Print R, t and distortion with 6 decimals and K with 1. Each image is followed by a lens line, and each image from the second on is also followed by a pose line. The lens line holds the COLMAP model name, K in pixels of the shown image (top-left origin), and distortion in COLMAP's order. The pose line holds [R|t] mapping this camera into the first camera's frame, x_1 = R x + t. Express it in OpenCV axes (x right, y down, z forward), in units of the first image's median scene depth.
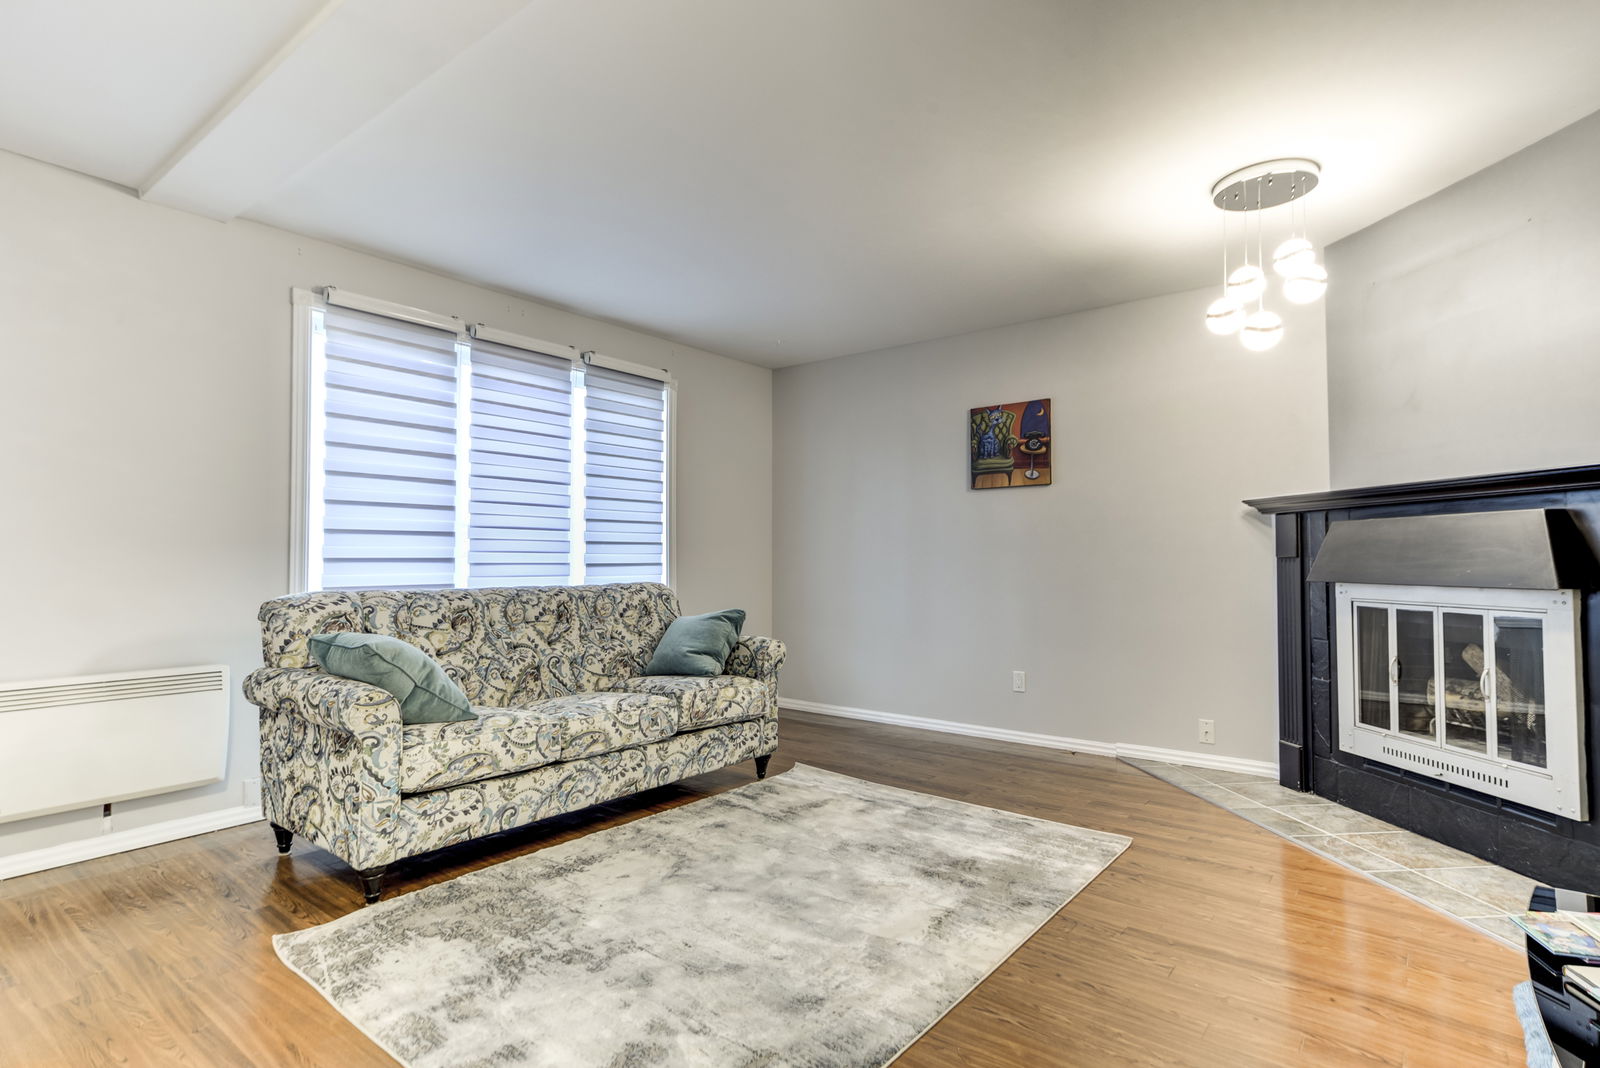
lens RADIAL K [[796.0, 0, 798.9], [0, 796.0, 539.1], [0, 0, 1]] dist [0.005009, 0.000618]
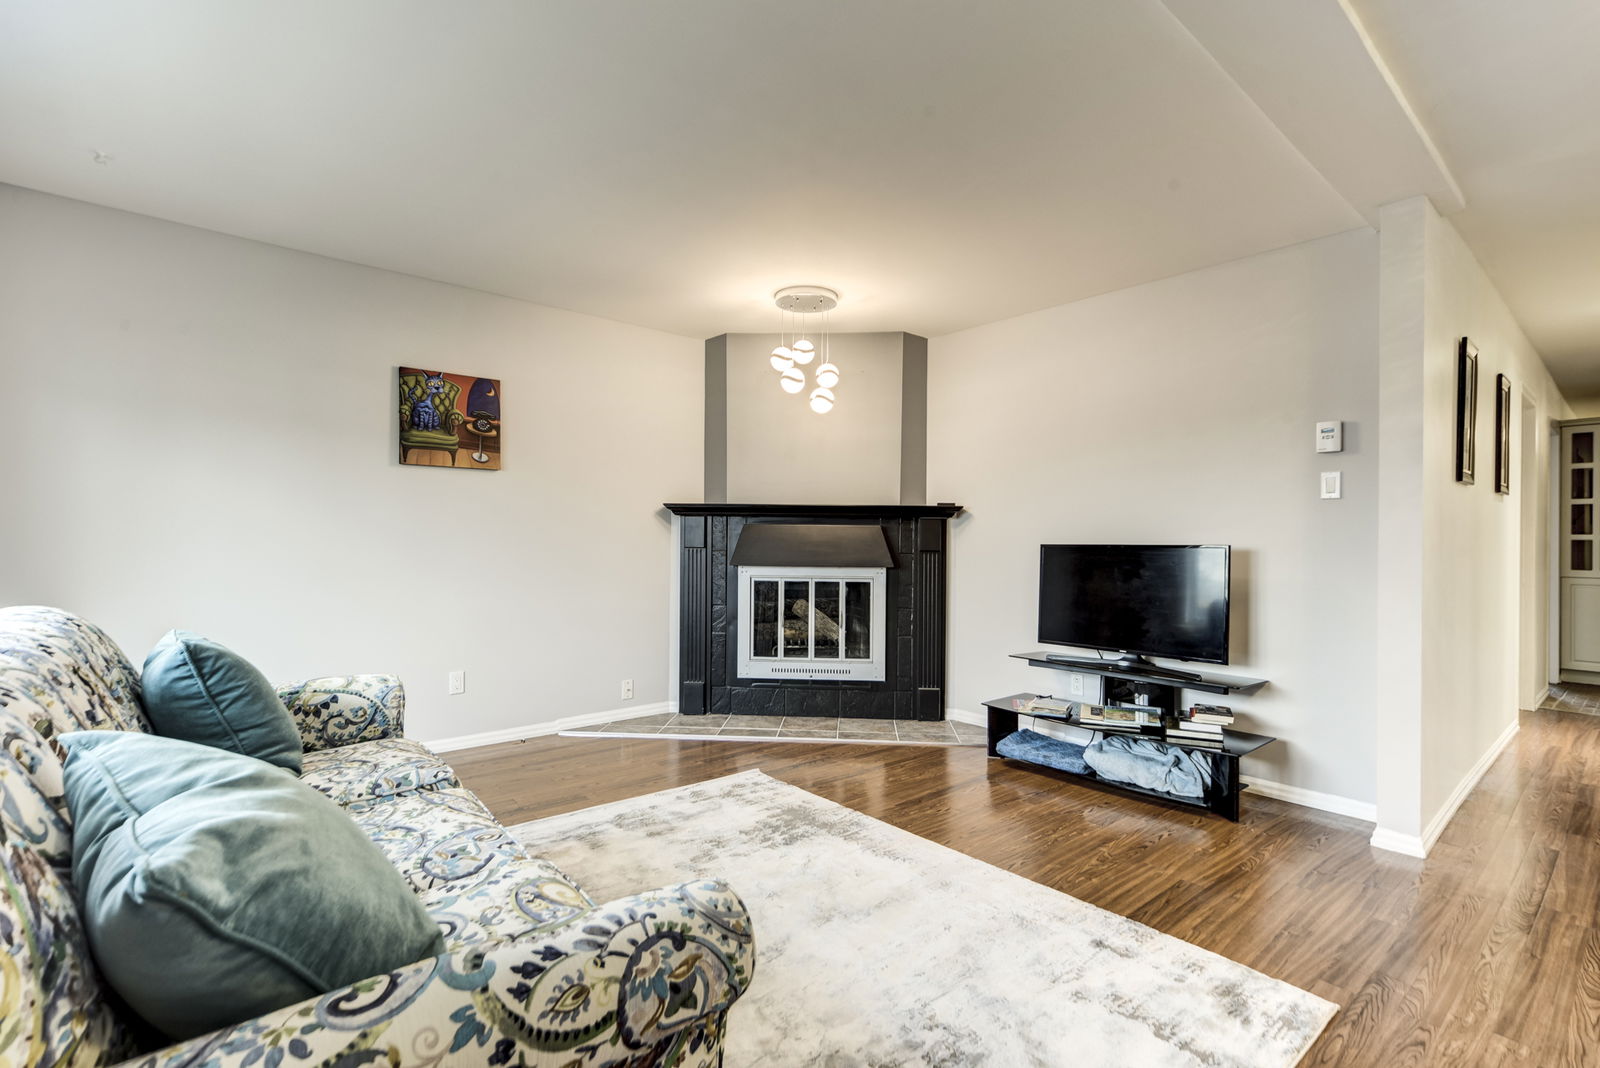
lens RADIAL K [[734.1, 0, 805.6], [0, 734.1, 539.4], [0, 0, 1]] dist [0.008140, 0.001716]
pose [[0.194772, 0.005493, 0.980833, -0.580581], [-0.036532, 0.999331, 0.001658, -0.000667], [-0.980168, -0.036155, 0.194842, 0.555841]]
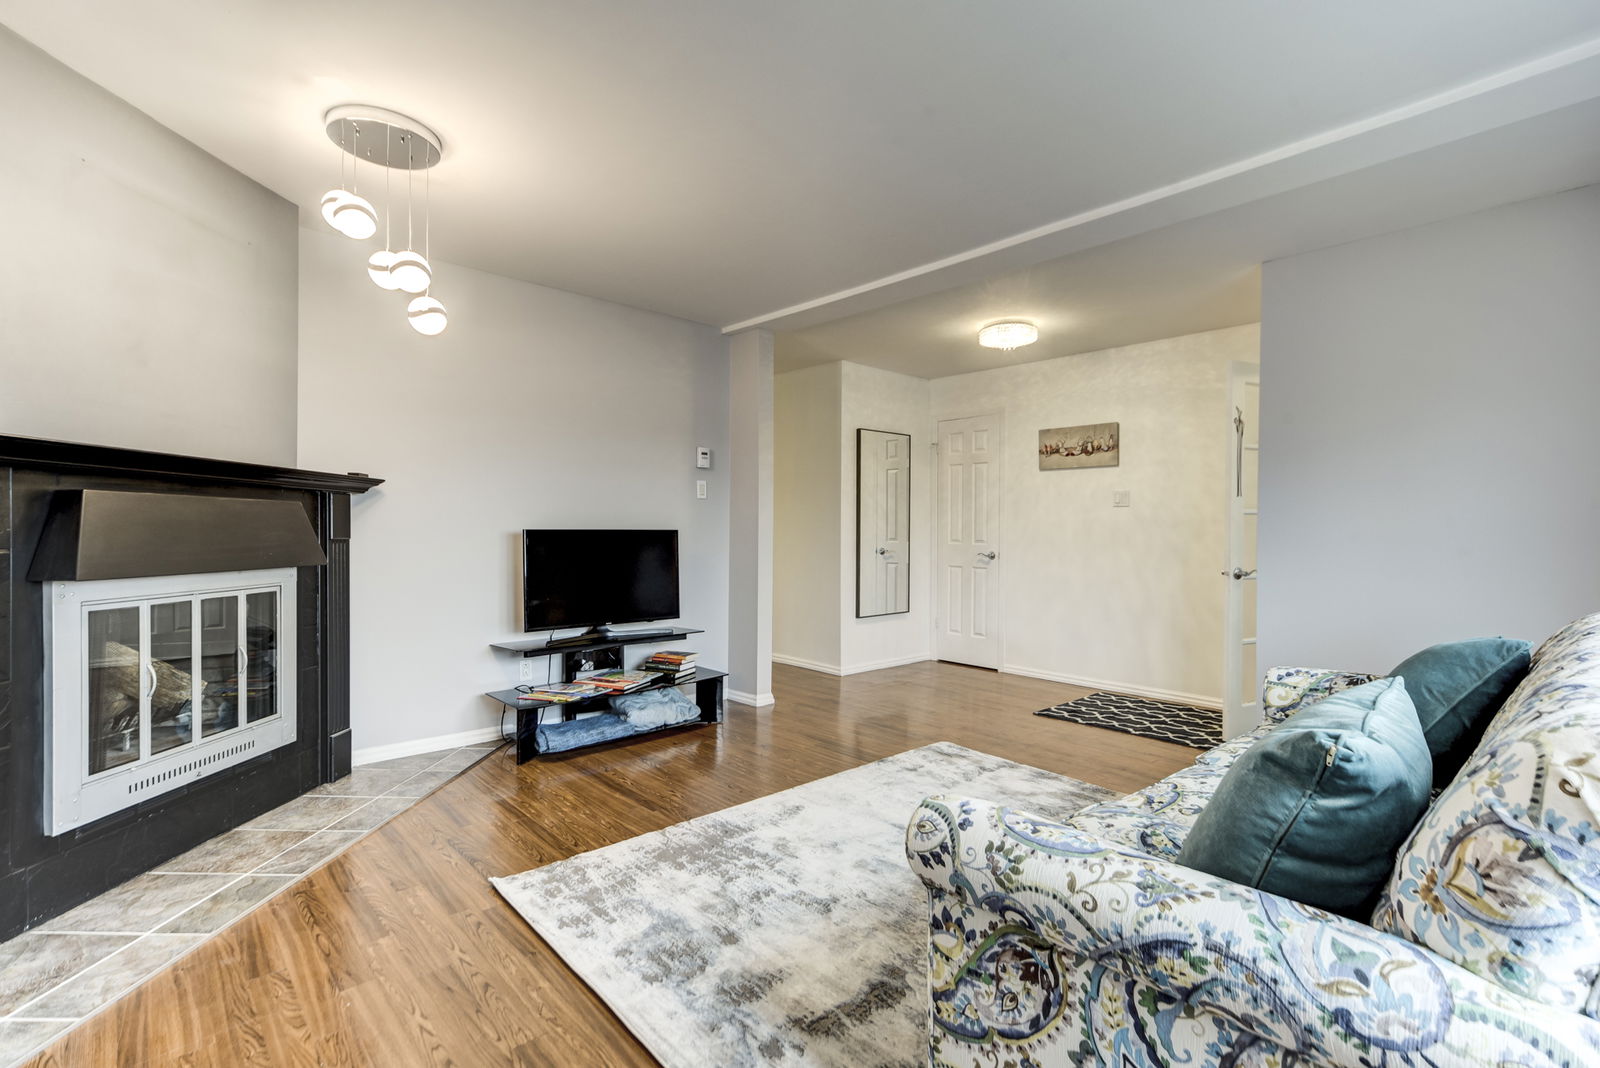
lens RADIAL K [[734.1, 0, 807.7], [0, 734.1, 536.0], [0, 0, 1]] dist [0.008140, 0.001716]
pose [[-0.986798, -0.008822, 0.161715, -0.027974], [-0.012182, 0.999730, -0.019799, 0.019758], [-0.161497, -0.021507, -0.986639, 1.355134]]
